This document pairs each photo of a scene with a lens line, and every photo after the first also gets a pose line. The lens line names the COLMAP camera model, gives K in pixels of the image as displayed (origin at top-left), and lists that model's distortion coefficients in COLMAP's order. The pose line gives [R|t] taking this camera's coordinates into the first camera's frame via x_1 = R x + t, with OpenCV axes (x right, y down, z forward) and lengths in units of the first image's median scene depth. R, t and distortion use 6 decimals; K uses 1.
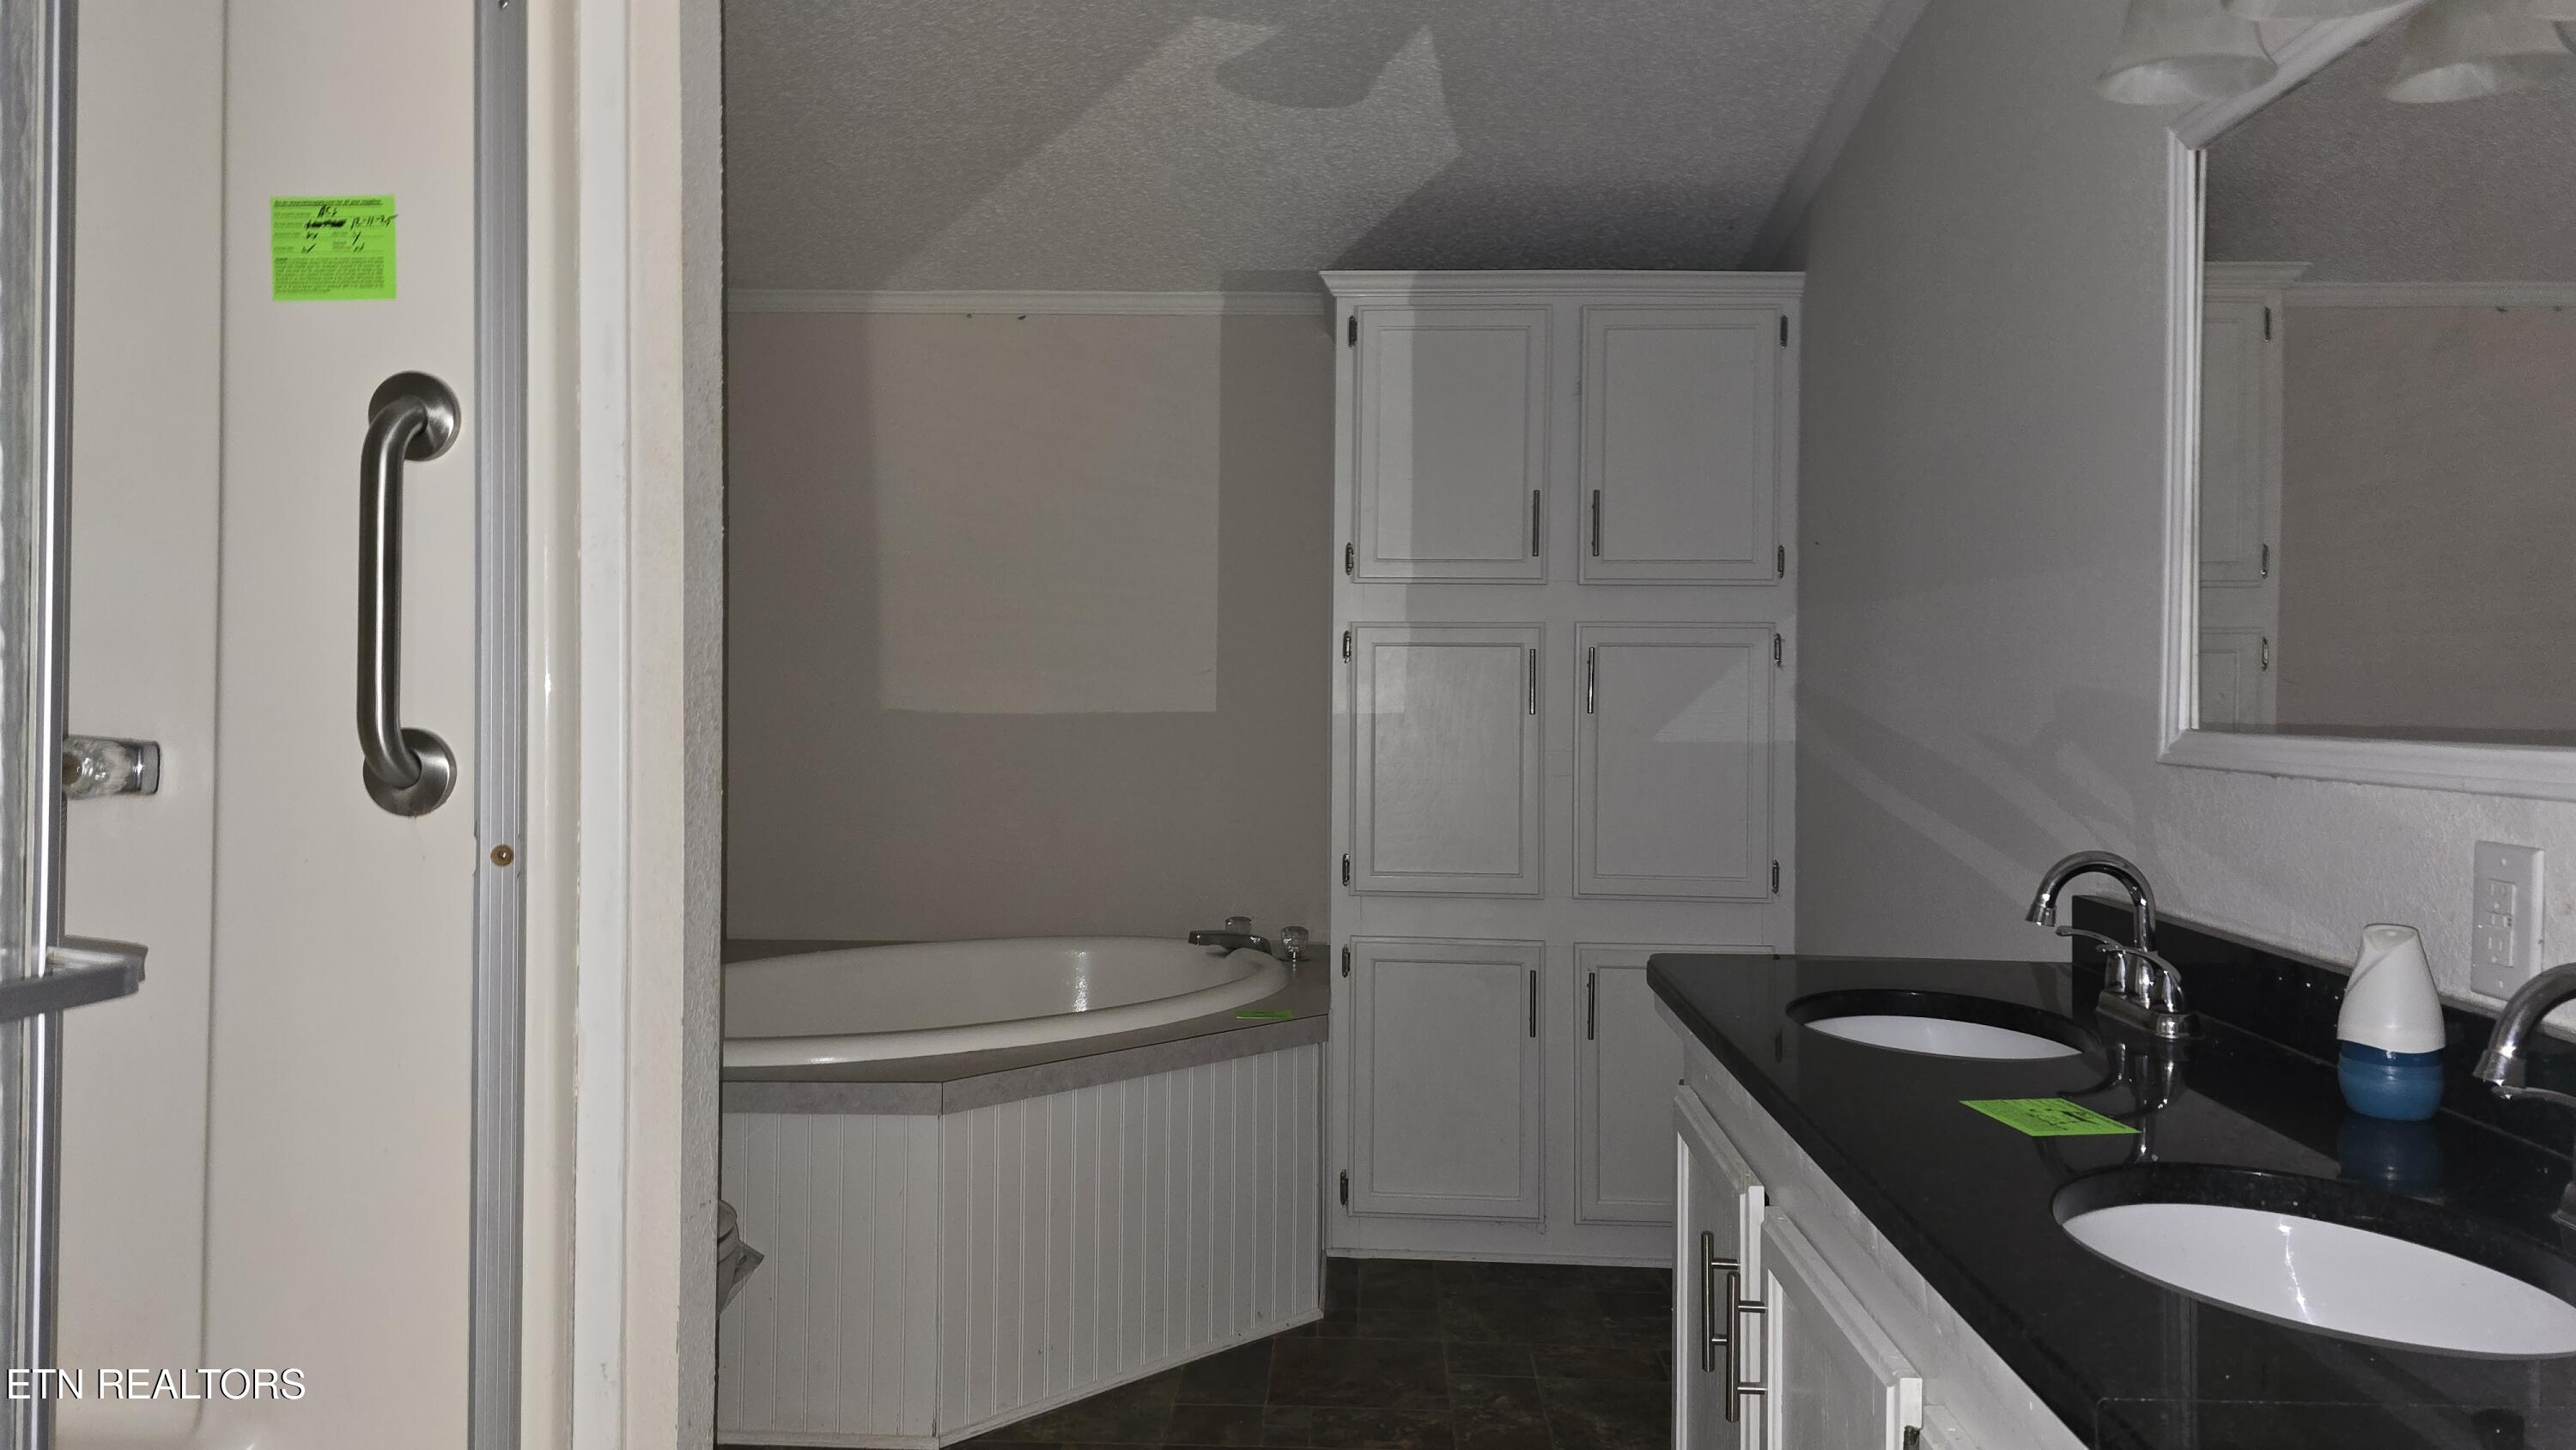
lens RADIAL K [[1706.3, 0, 1292.3], [0, 1706.3, 708.9], [0, 0, 1]] dist [0.104516, -0.102484]
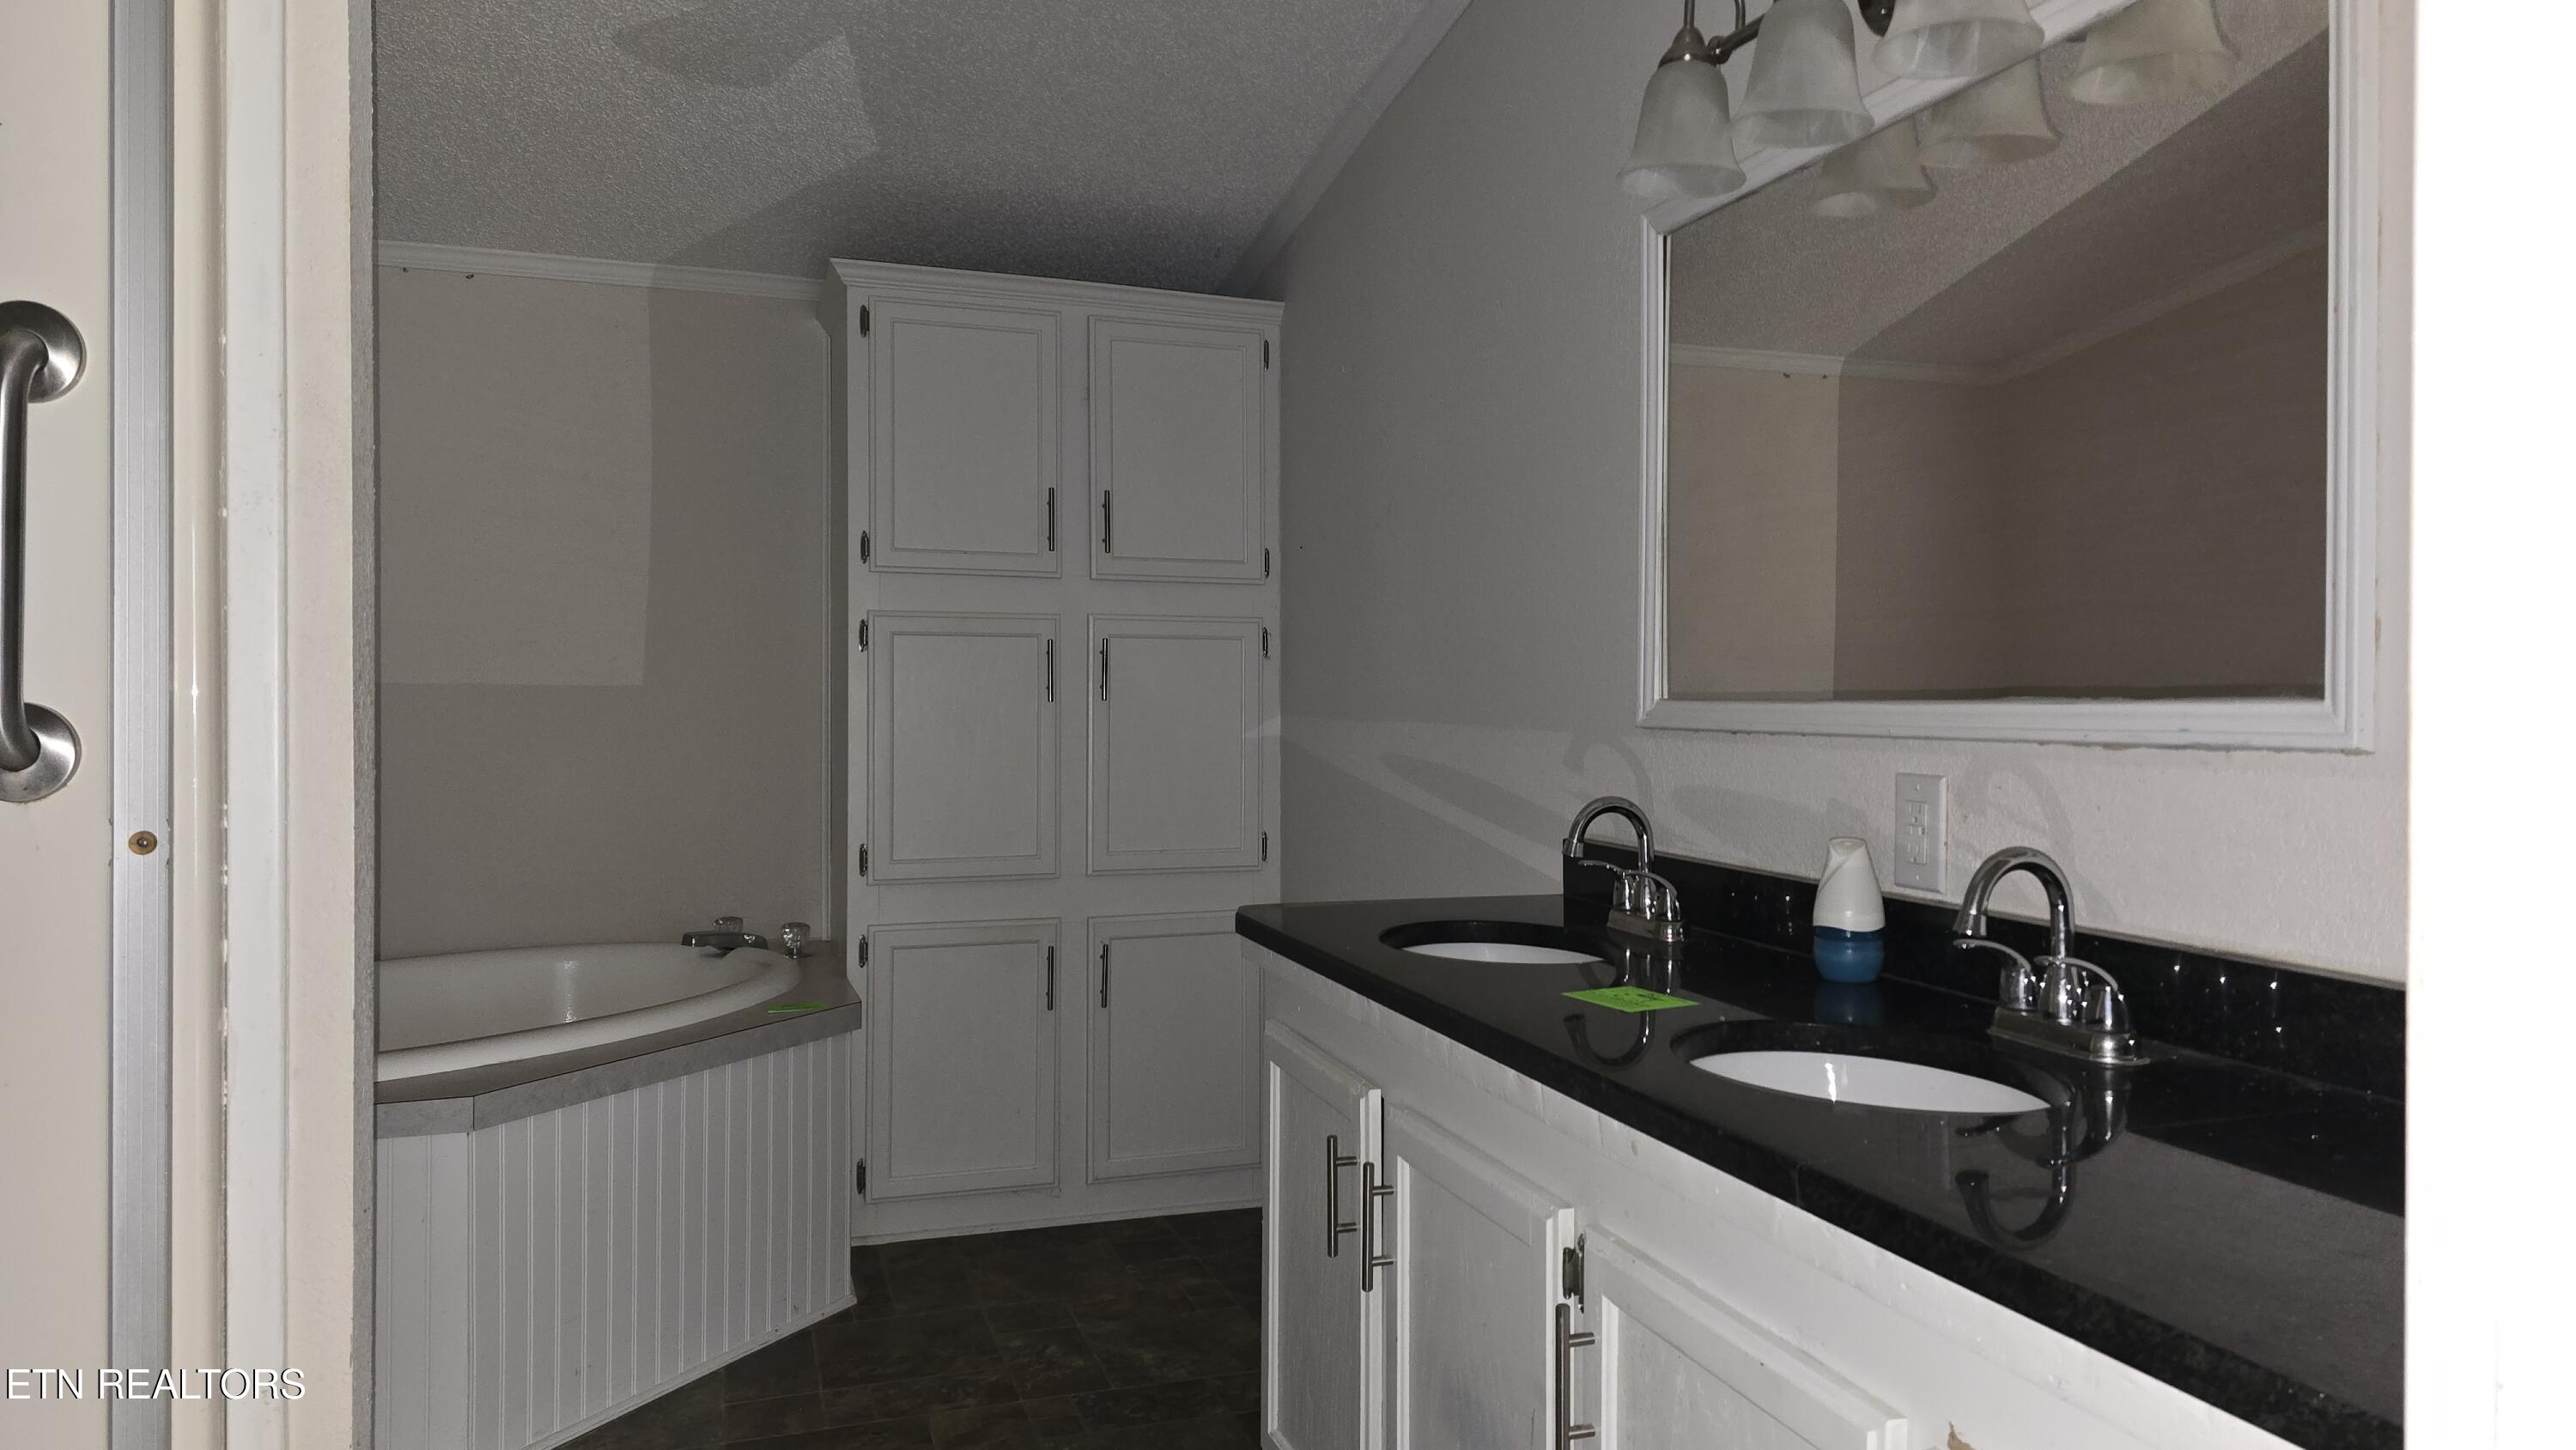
lens RADIAL K [[1706.3, 0, 1292.3], [0, 1706.3, 708.9], [0, 0, 1]] dist [0.104516, -0.102484]
pose [[0.932740, -0.008870, 0.360440, -0.107859], [0.009619, 0.999954, -0.000284, 0.009993], [-0.360421, 0.003732, 0.932782, -0.032815]]
